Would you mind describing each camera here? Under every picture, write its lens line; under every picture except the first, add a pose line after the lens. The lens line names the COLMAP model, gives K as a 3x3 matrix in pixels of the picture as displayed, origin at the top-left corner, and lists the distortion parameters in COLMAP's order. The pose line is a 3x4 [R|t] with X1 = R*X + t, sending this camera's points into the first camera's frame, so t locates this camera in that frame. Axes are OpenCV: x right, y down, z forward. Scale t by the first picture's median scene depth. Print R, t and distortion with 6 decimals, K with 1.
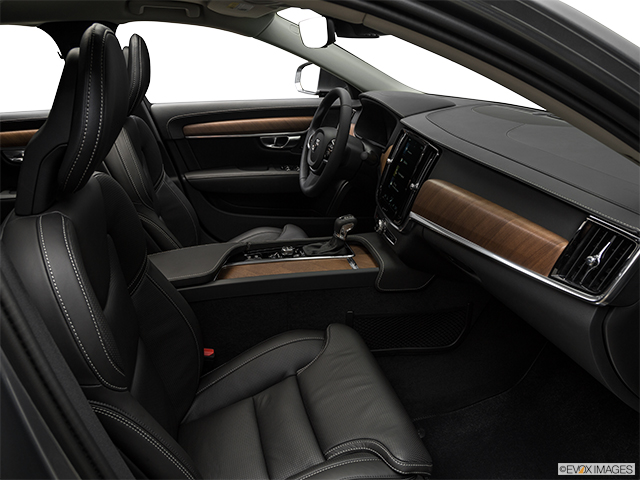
lens RADIAL K [[546.0, 0, 320.0], [0, 546.0, 240.0], [0, 0, 1]] dist [-0.063698, 0.005903]
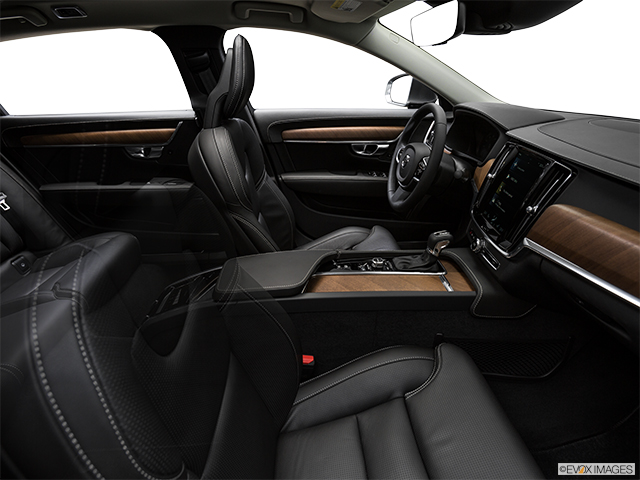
lens RADIAL K [[365.9, 0, 320.0], [0, 365.9, 240.0], [0, 0, 1]] dist [-0.037563, 0.000591]
pose [[0.987765, 0.073798, -0.137383, -0.068358], [-0.063545, 0.994958, 0.077587, -0.060707], [0.142416, -0.067907, 0.987475, 0.308127]]
